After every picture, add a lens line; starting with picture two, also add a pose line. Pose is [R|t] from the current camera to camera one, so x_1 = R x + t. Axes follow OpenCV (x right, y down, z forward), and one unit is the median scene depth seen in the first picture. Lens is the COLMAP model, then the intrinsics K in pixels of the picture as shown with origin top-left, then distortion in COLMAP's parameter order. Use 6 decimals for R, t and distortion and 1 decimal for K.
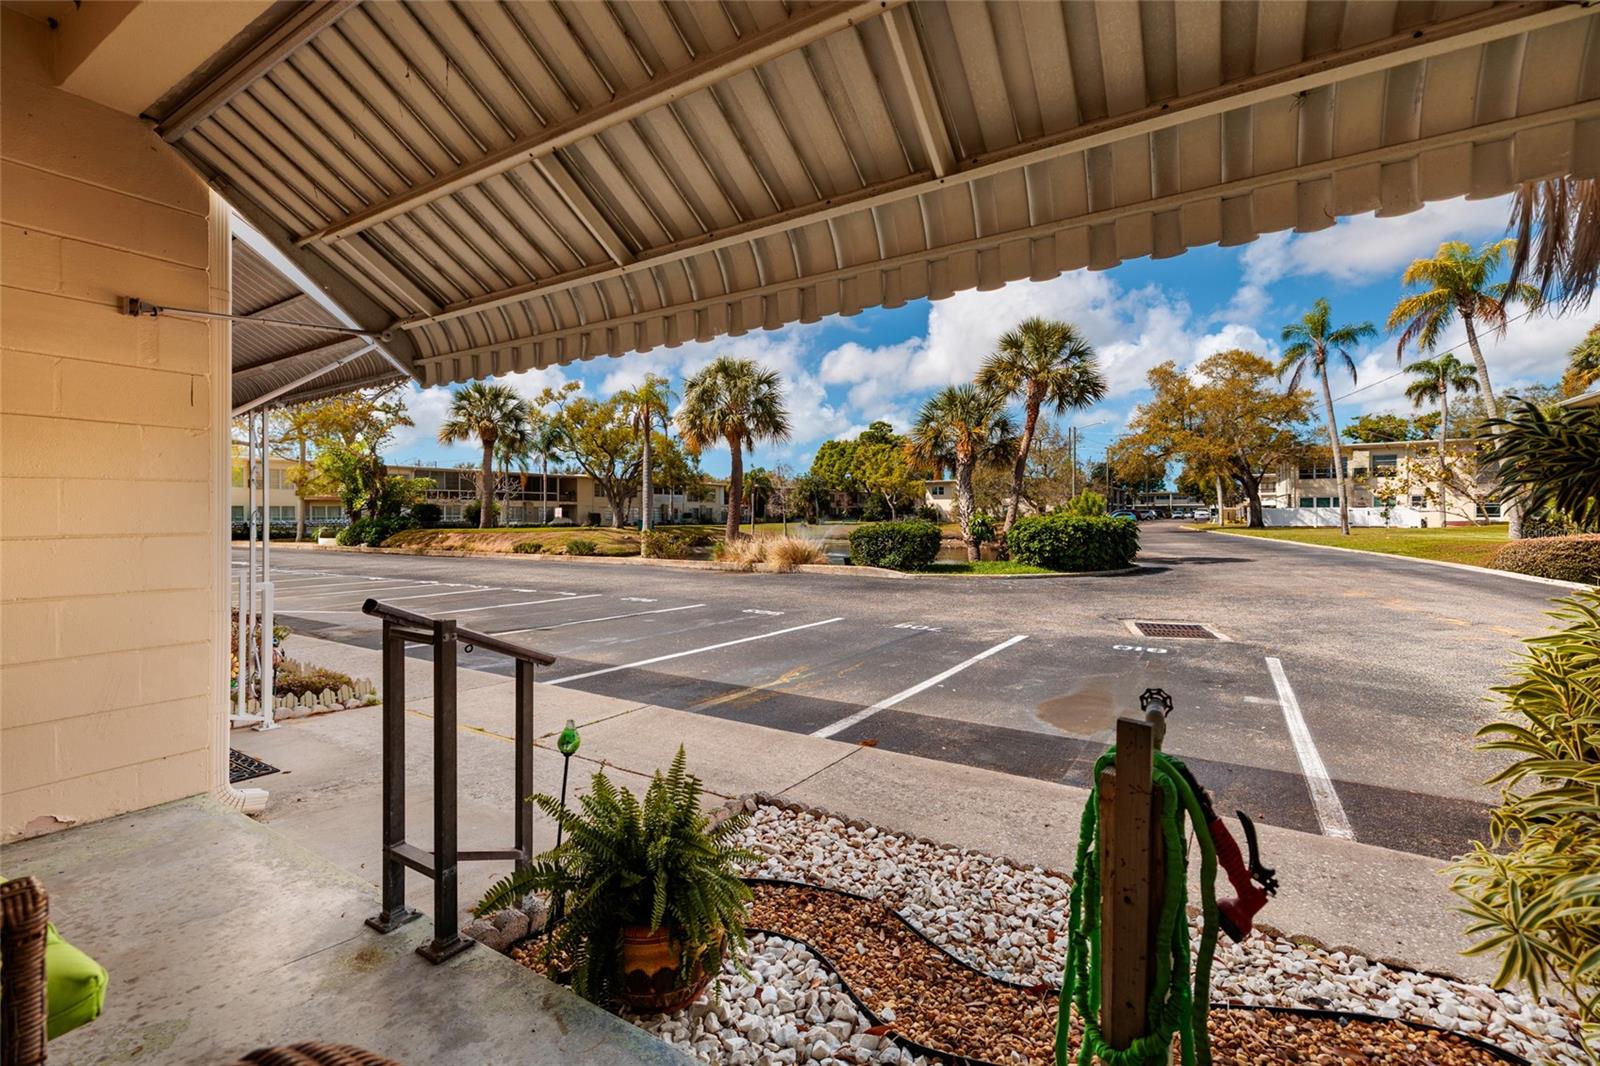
lens RADIAL K [[688.2, 0, 797.4], [0, 688.2, 526.5], [0, 0, 1]] dist [-0.002343, 0.000250]
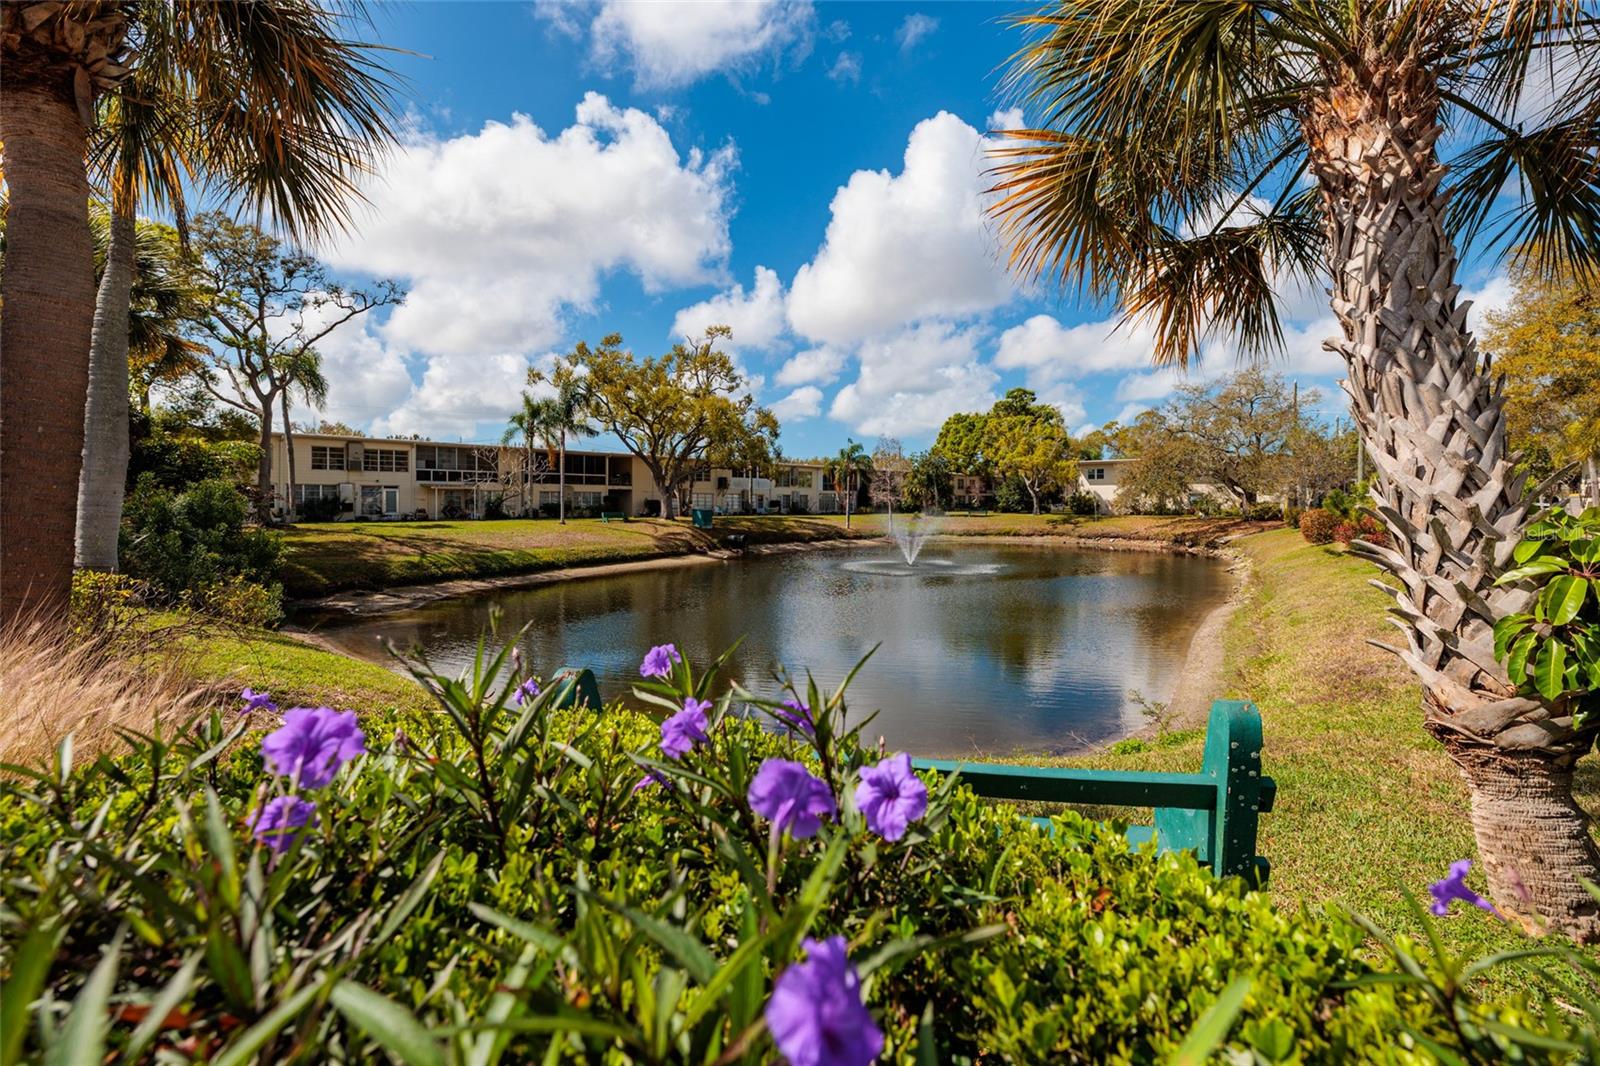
lens RADIAL K [[688.2, 0, 803.8], [0, 688.2, 524.9], [0, 0, 1]] dist [-0.002343, 0.000250]
pose [[0.981353, 0.012391, -0.191817, 0.031854], [-0.009593, 0.999834, 0.015511, -0.003549], [0.191977, -0.013381, 0.981308, 0.180316]]
